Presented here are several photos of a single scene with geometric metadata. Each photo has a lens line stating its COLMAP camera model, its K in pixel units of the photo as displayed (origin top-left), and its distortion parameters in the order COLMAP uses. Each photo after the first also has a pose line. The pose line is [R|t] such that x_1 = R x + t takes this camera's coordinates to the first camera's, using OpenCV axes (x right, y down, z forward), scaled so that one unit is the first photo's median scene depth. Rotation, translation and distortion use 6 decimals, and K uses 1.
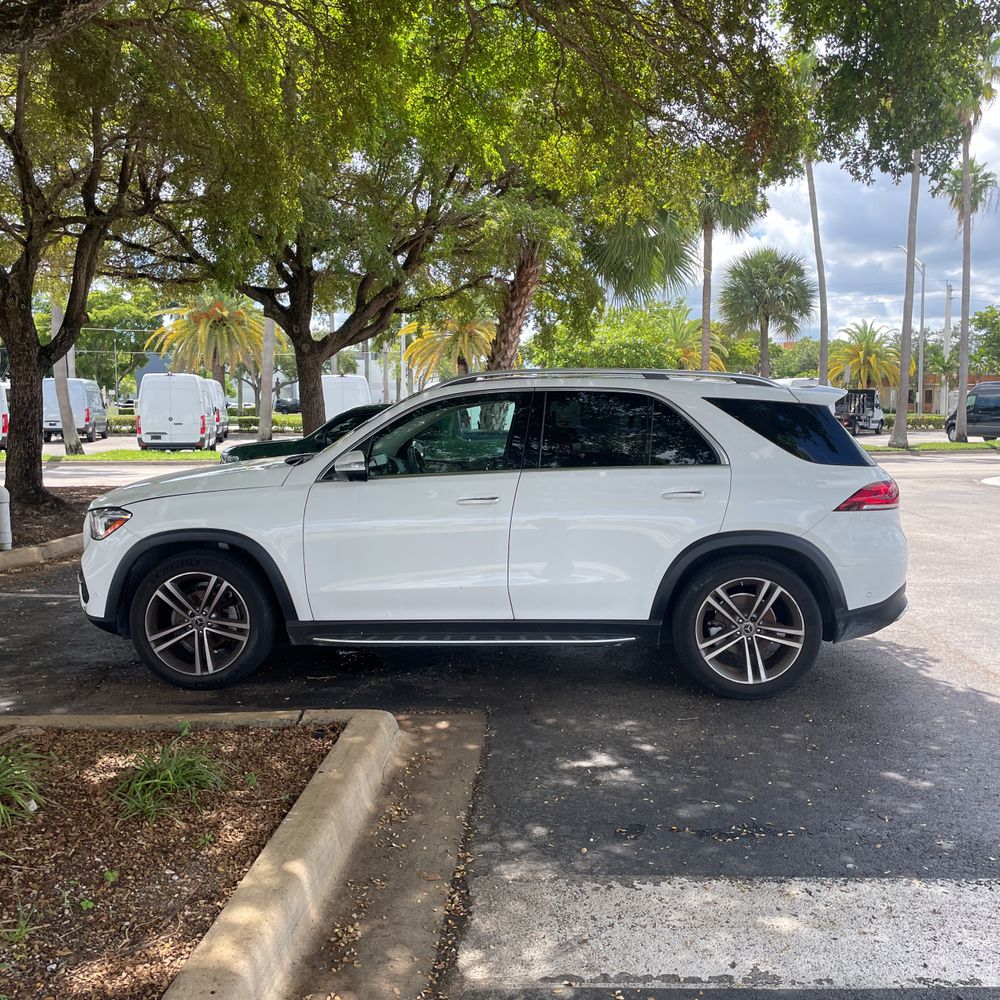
lens RADIAL K [[997.9, 0, 497.4], [0, 997.9, 485.9], [0, 0, 1]] dist [0.121204, -0.263034]
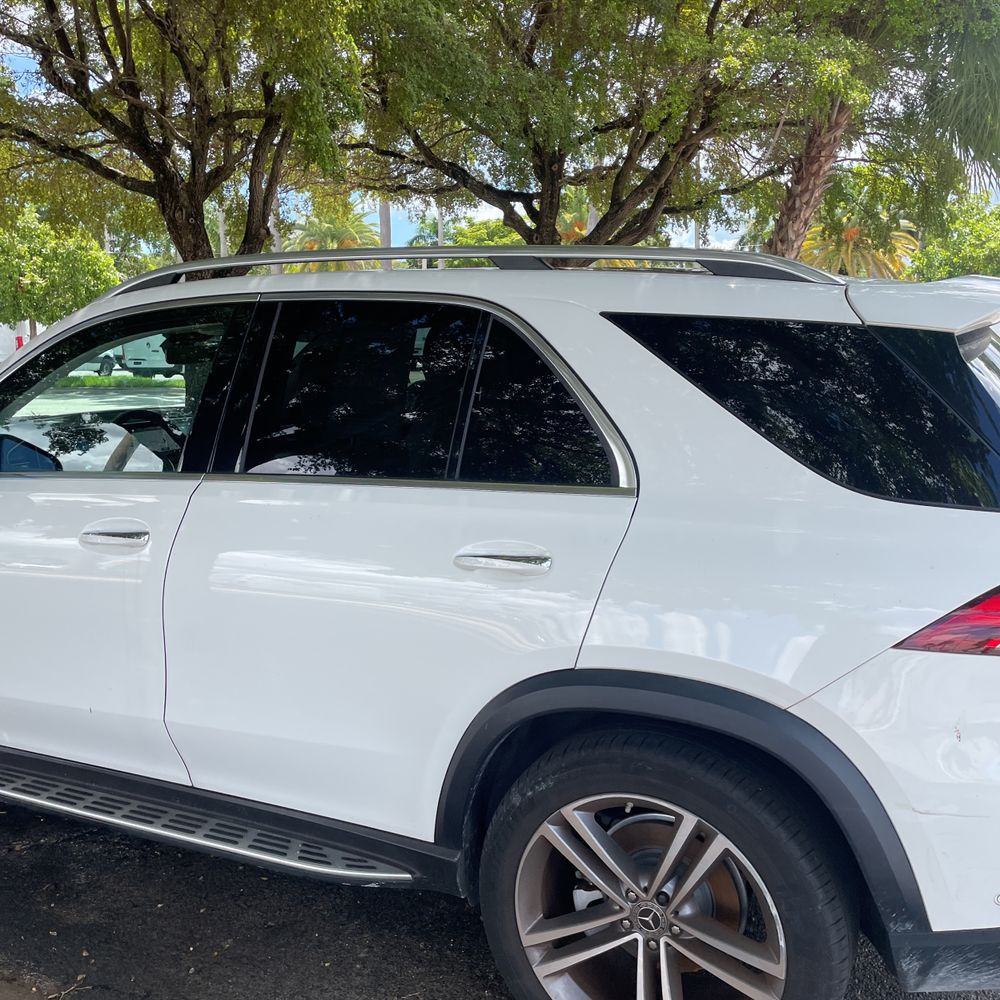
lens RADIAL K [[1000.2, 0, 494.6], [0, 1000.2, 512.5], [0, 0, 1]] dist [0.077947, -0.078543]
pose [[0.923474, 0.062385, -0.378556, 0.097397], [-0.023994, 0.994151, 0.105299, -0.015398], [0.382911, -0.088158, 0.919569, 0.186181]]
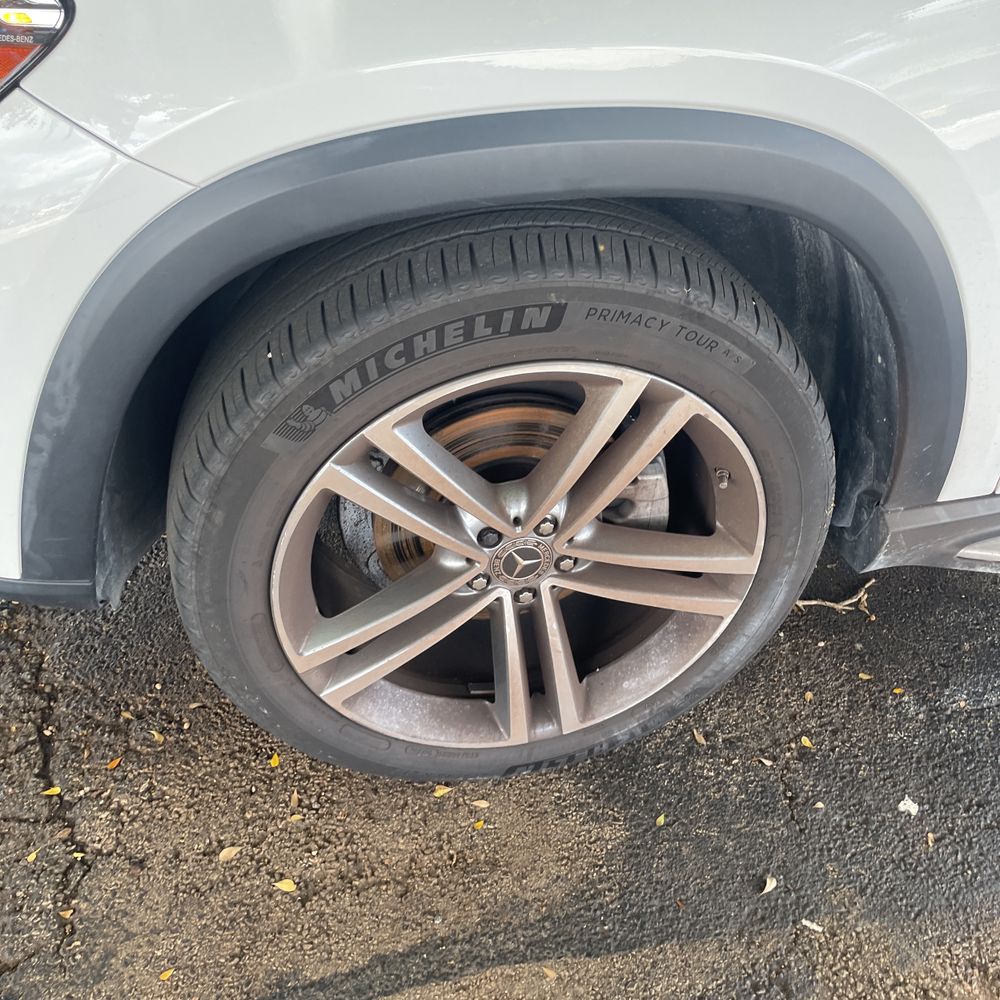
lens RADIAL K [[982.6, 0, 500.0], [0, 982.6, 500.0], [0, 0, 1]] dist [0.091839, -0.112921]
pose [[0.967327, -0.124097, 0.221084, -0.104269], [-0.021262, 0.829239, 0.558490, 0.002461], [-0.252638, -0.544943, 0.799507, 0.254847]]
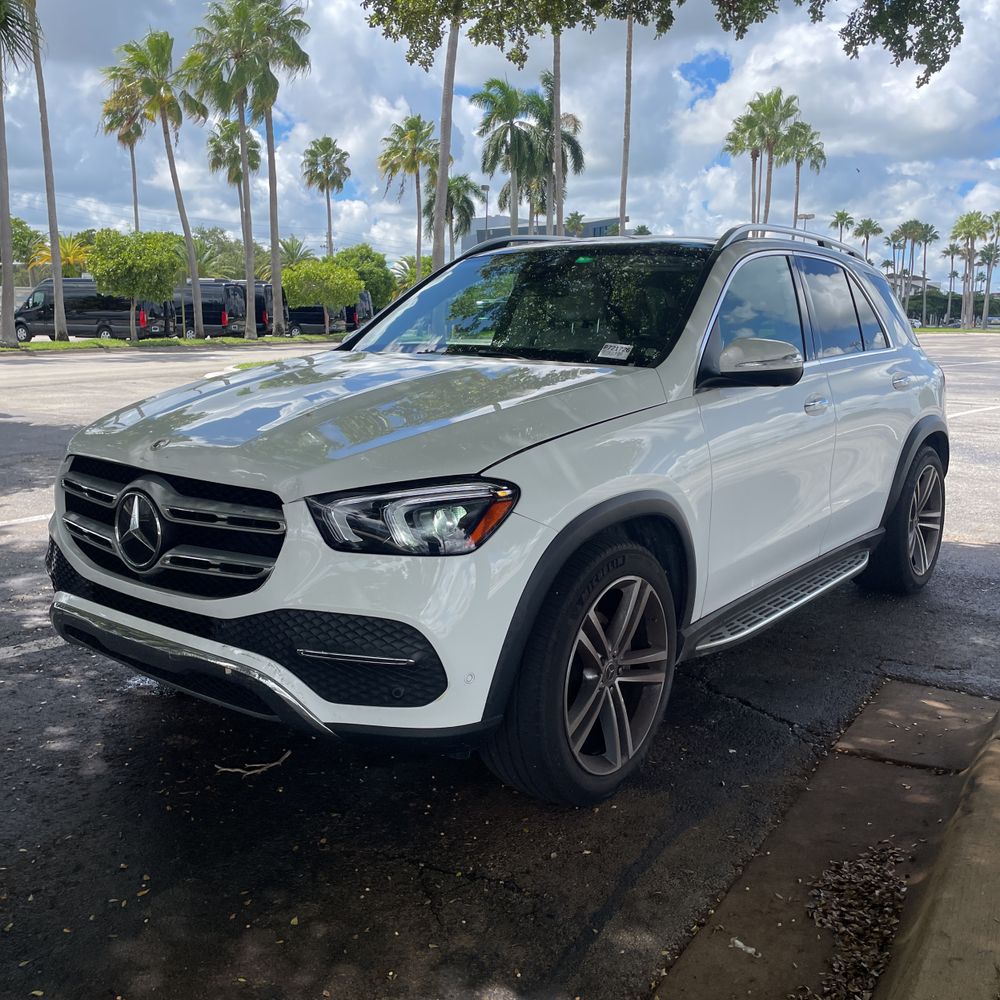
lens RADIAL K [[1007.9, 0, 491.9], [0, 1007.9, 492.2], [0, 0, 1]] dist [0.084633, -0.114325]
pose [[0.567947, -0.129639, 0.812792, -0.226520], [0.046918, 0.991011, 0.125280, -0.007999], [-0.821727, -0.033018, 0.568924, 0.228097]]
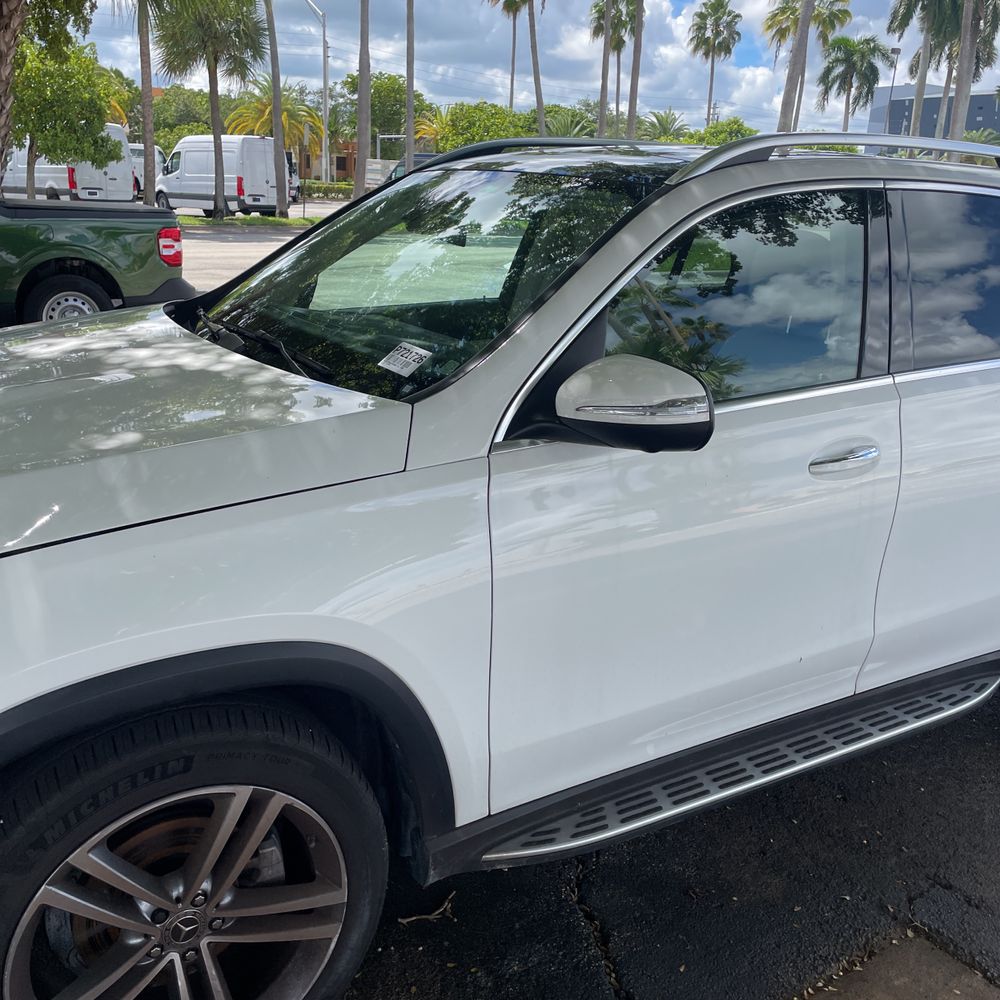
lens RADIAL K [[1007.9, 0, 491.9], [0, 1007.9, 492.2], [0, 0, 1]] dist [0.084633, -0.114325]
pose [[0.826416, -0.124615, 0.549098, -0.113152], [-0.006318, 0.973089, 0.230345, -0.021072], [-0.563025, -0.193830, 0.803388, 0.217588]]
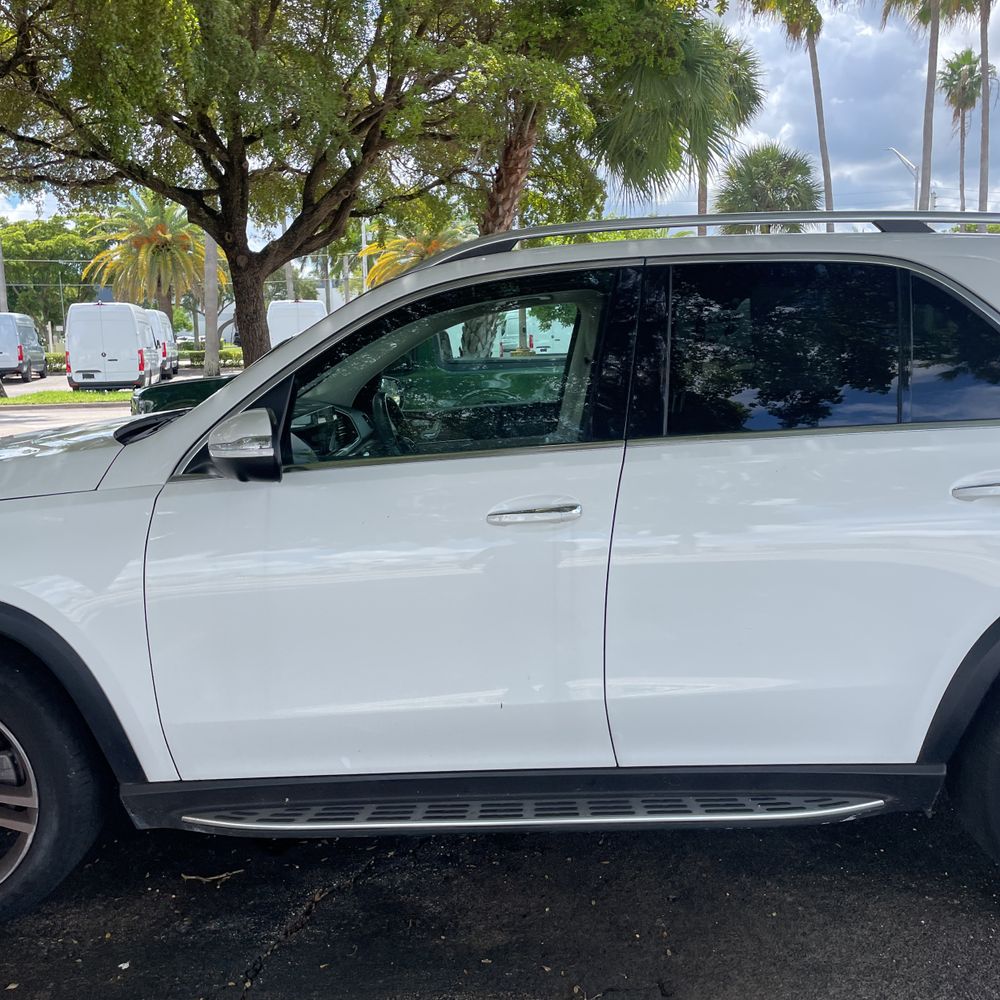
lens RADIAL K [[1007.9, 0, 491.9], [0, 1007.9, 492.2], [0, 0, 1]] dist [0.084633, -0.114325]
pose [[0.999296, -0.029874, 0.022714, -0.014254], [0.028057, 0.996676, 0.076488, -0.008950], [-0.024924, -0.075797, 0.996812, 0.163397]]
